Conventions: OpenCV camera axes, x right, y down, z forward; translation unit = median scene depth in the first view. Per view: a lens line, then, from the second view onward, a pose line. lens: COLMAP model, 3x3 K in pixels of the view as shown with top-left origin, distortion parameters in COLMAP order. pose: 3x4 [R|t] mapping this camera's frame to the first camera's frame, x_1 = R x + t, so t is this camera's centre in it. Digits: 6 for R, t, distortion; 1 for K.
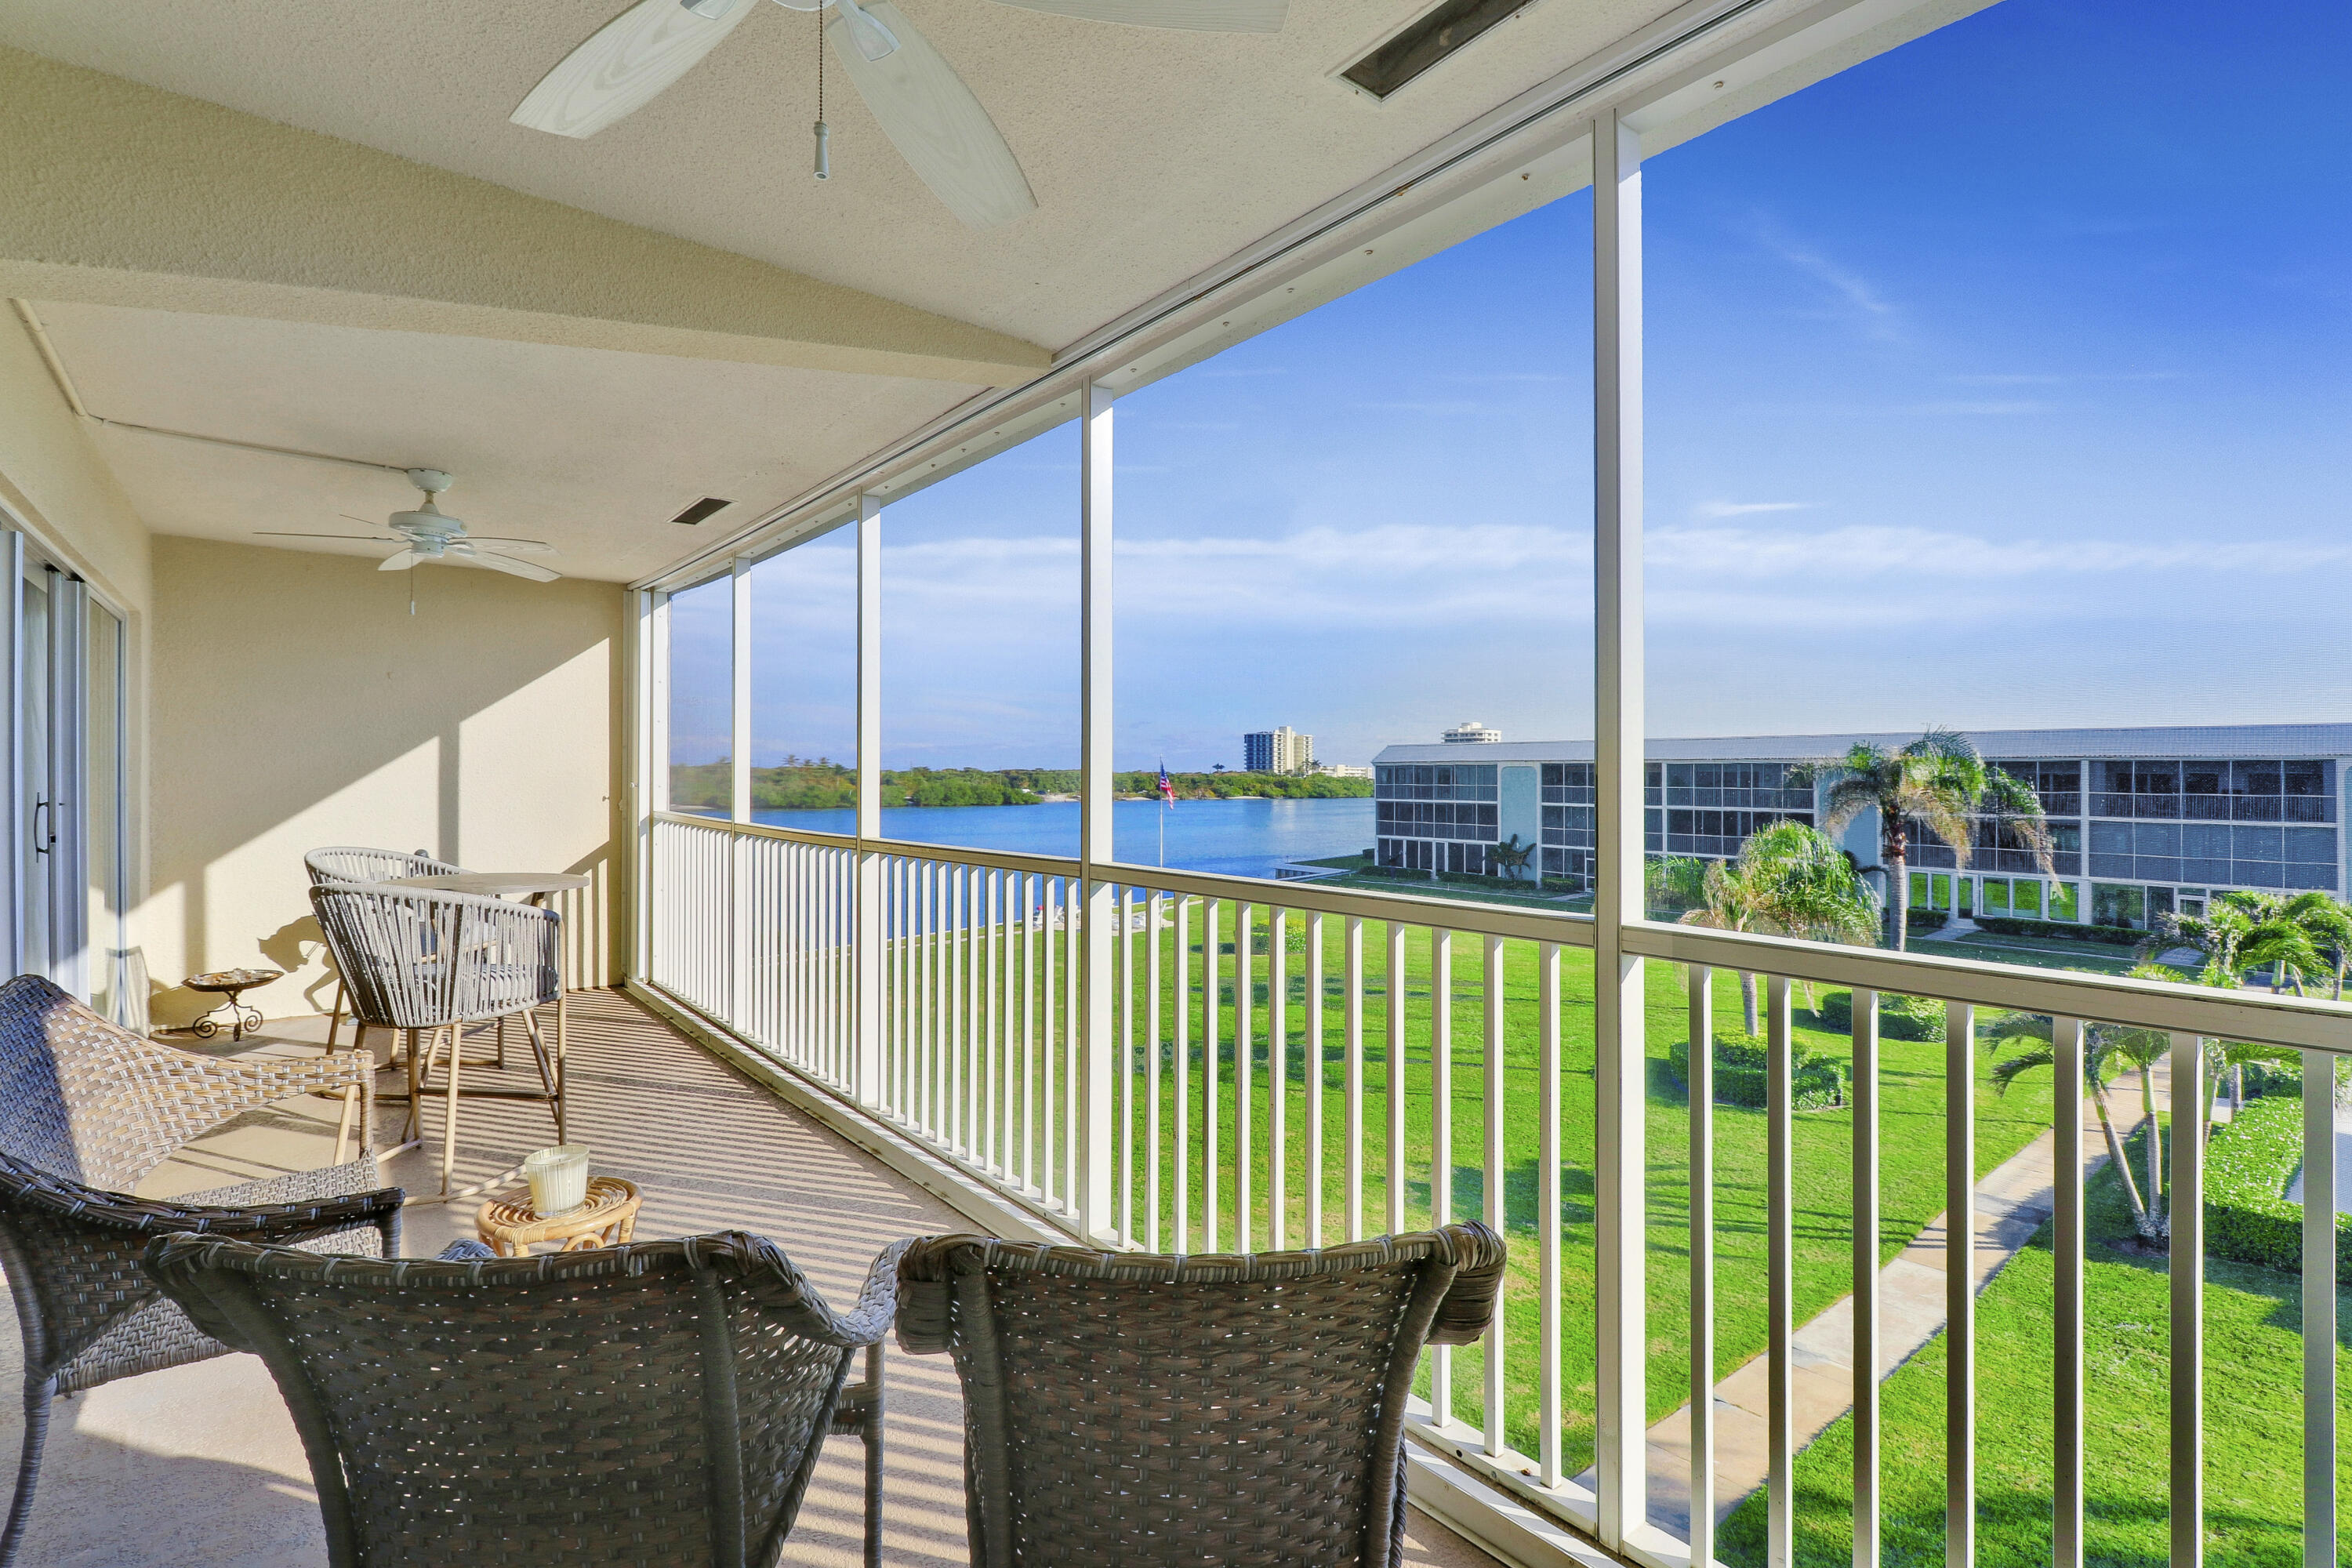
lens RADIAL K [[1123.3, 0, 1179.4], [0, 1123.3, 768.1], [0, 0, 1]] dist [0.003281, -0.010798]
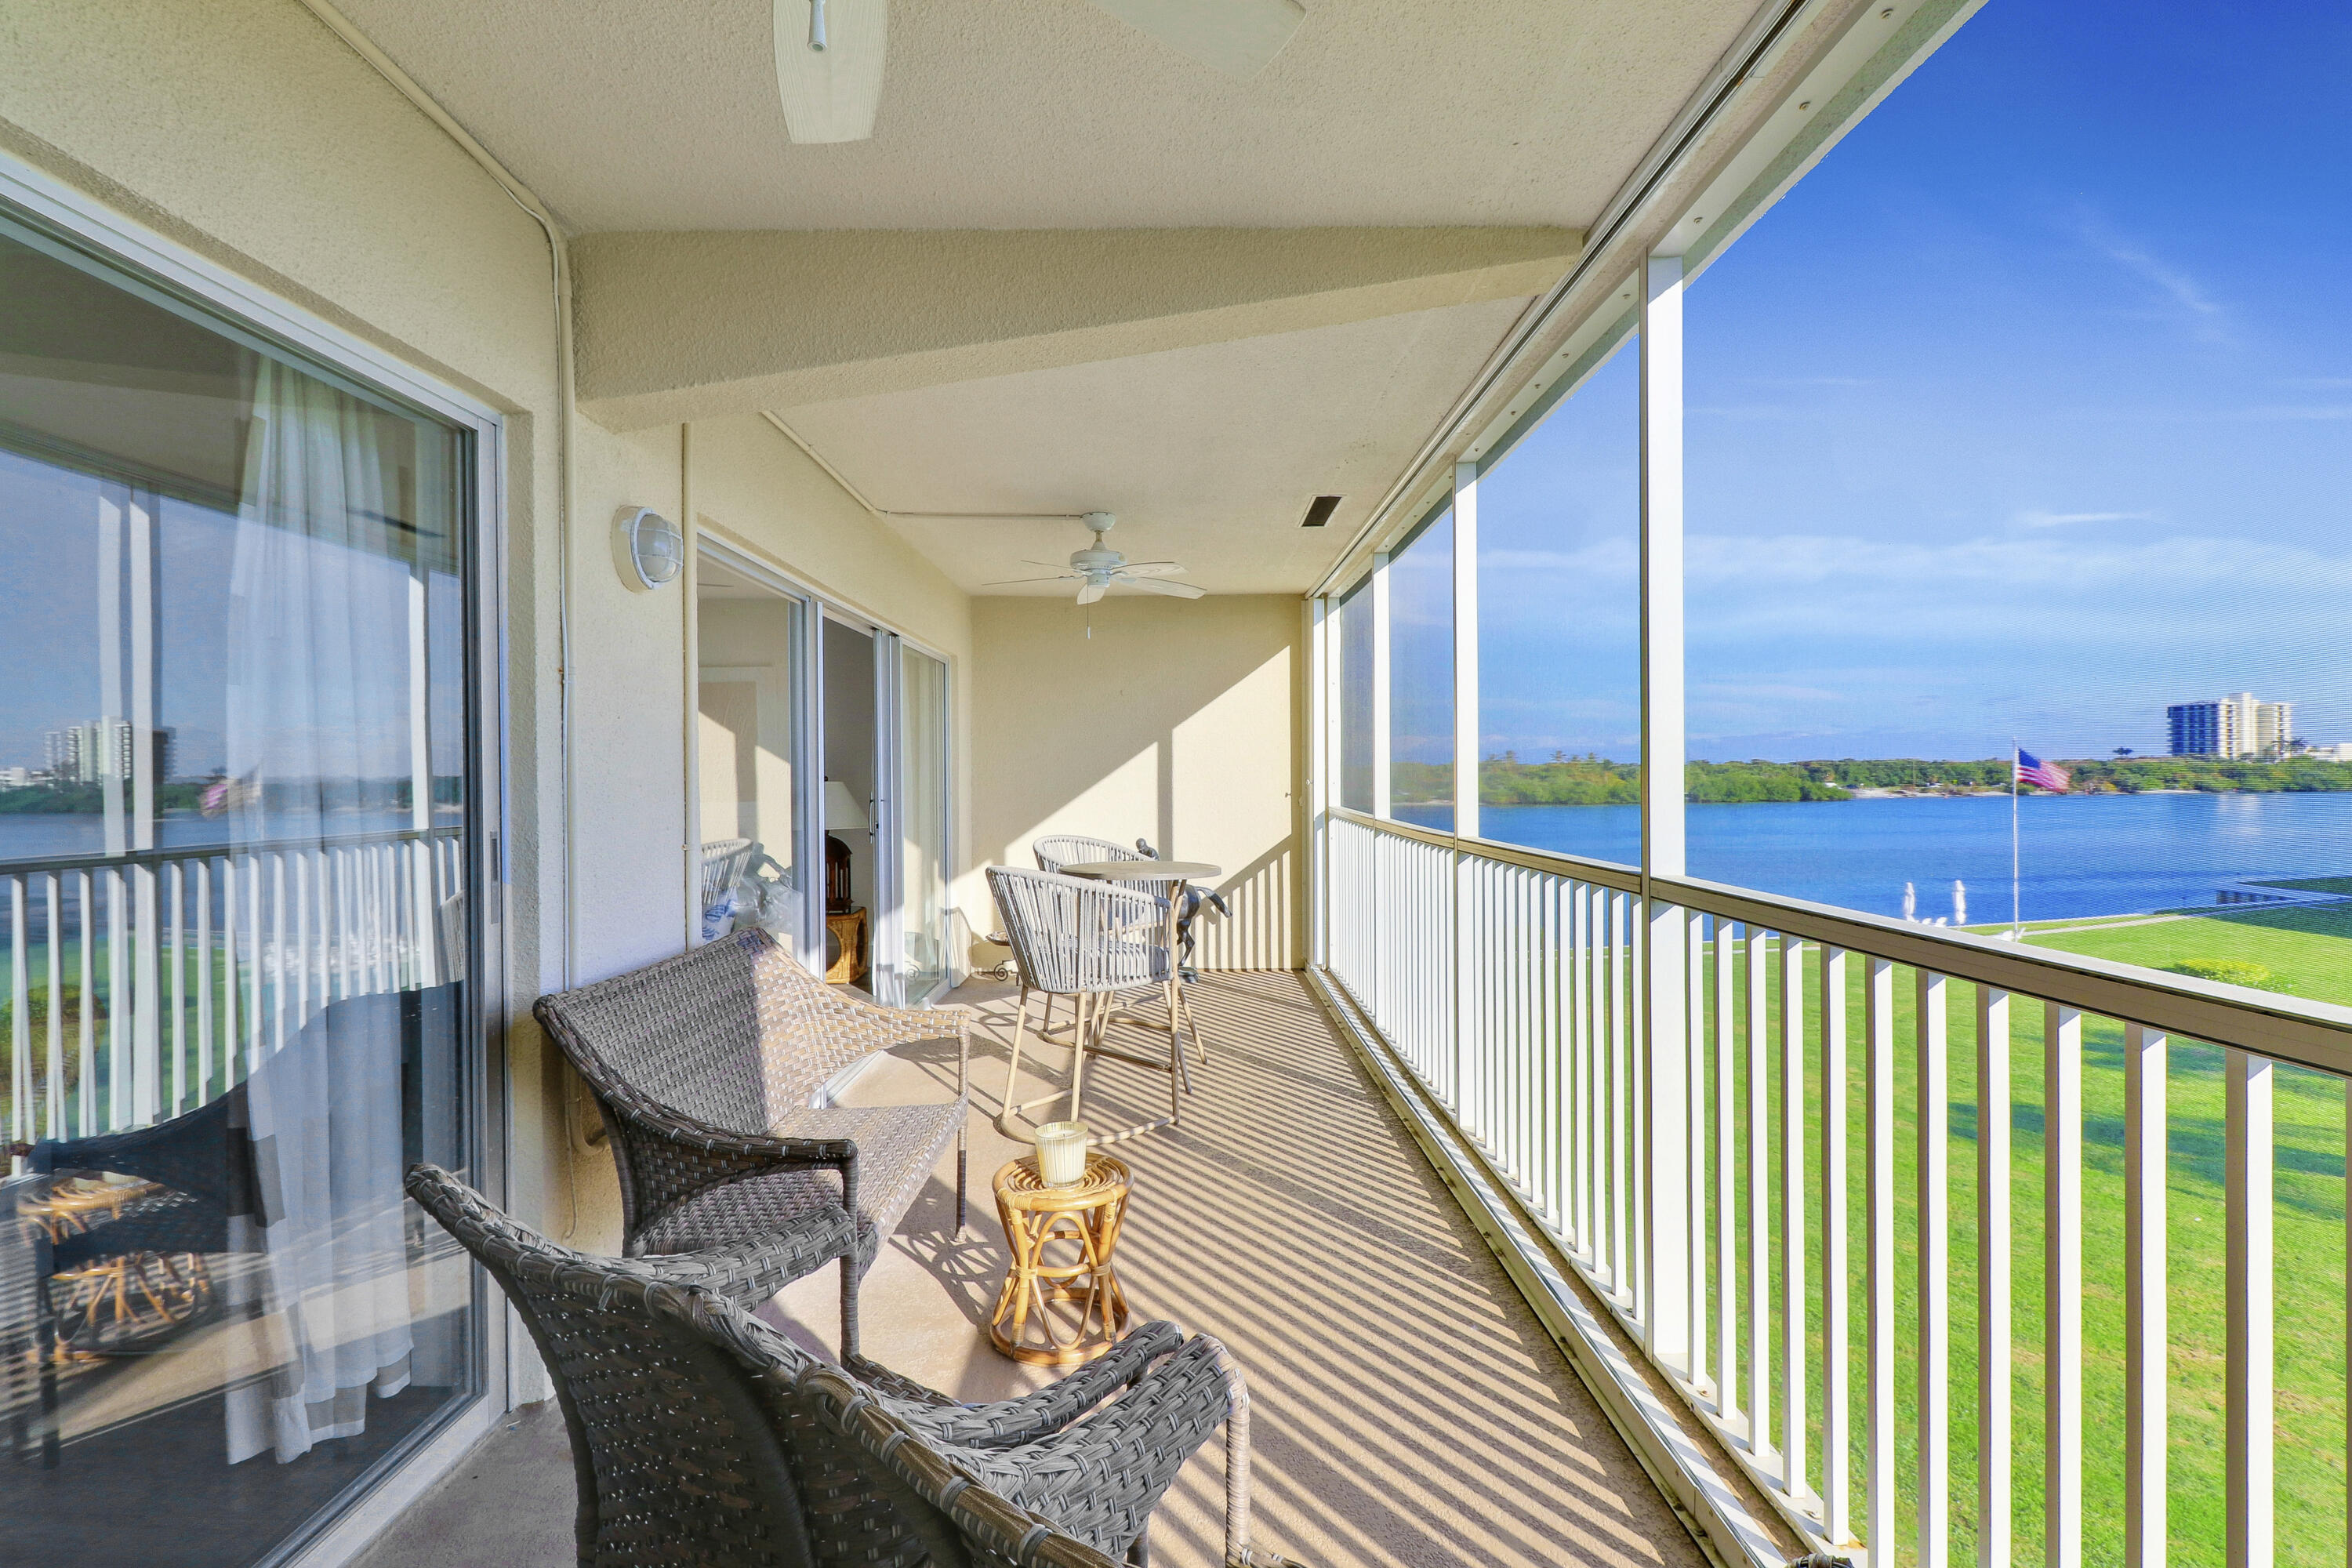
lens RADIAL K [[1112.8, 0, 1176.0], [0, 1112.8, 784.0], [0, 0, 1]] dist [0.000935, -0.000373]
pose [[0.774257, -0.008236, -0.632817, 0.086040], [0.019387, 0.999755, 0.010709, 0.002925], [0.632574, -0.020560, 0.774227, 0.111113]]
